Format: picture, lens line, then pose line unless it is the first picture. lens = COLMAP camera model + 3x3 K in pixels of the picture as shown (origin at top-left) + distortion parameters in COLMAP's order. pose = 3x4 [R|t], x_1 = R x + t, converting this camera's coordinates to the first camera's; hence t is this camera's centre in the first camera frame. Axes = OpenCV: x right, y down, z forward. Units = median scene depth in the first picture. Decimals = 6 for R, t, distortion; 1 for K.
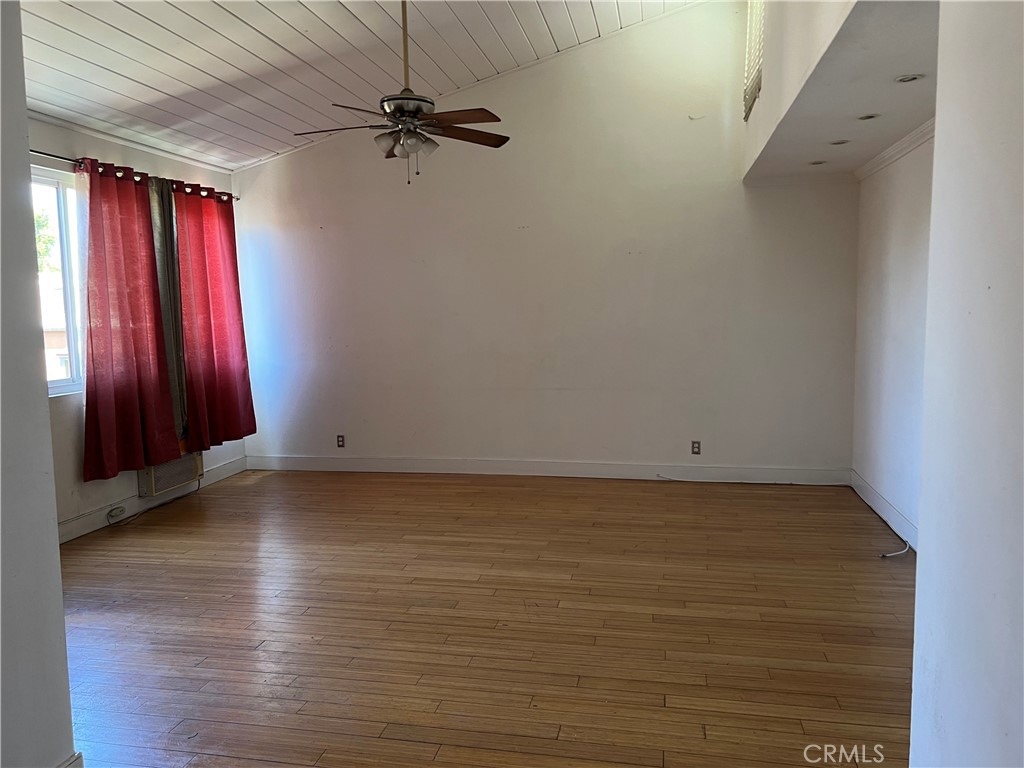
lens RADIAL K [[773.8, 0, 509.7], [0, 773.8, 379.3], [0, 0, 1]] dist [0.101414, -0.104190]
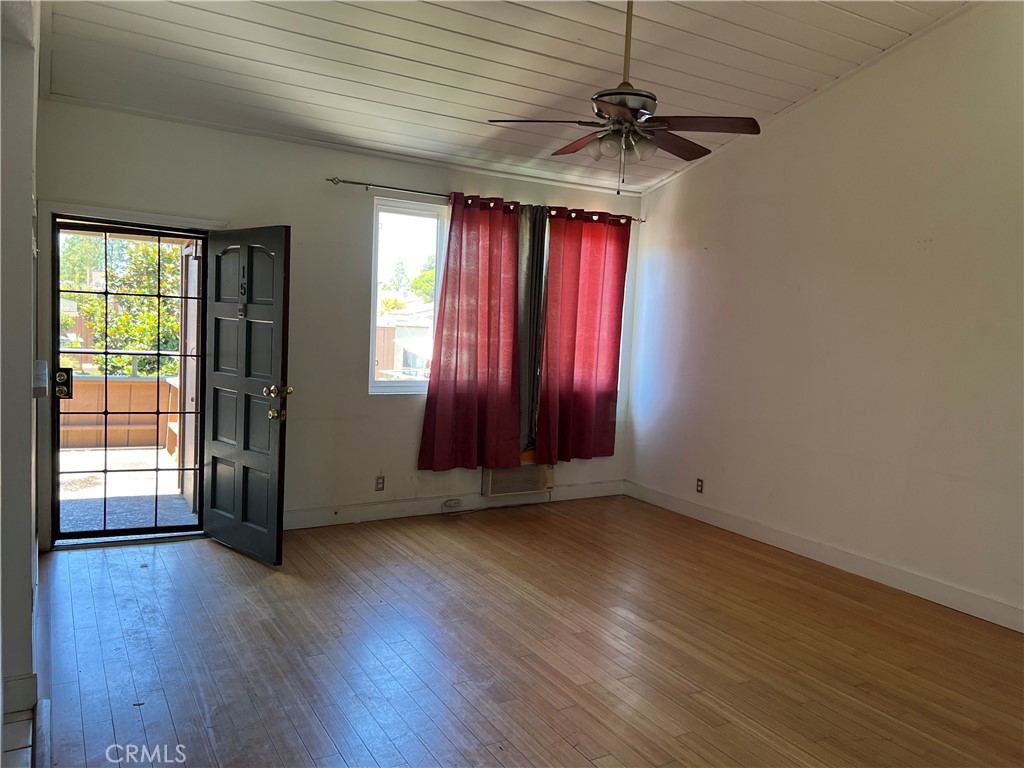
lens RADIAL K [[773.8, 0, 509.7], [0, 773.8, 379.3], [0, 0, 1]] dist [0.101414, -0.104190]
pose [[0.685527, 0.110095, -0.719674, 0.330821], [-0.129497, 0.991177, 0.028276, -0.048419], [0.716438, 0.073811, 0.693736, 0.269287]]
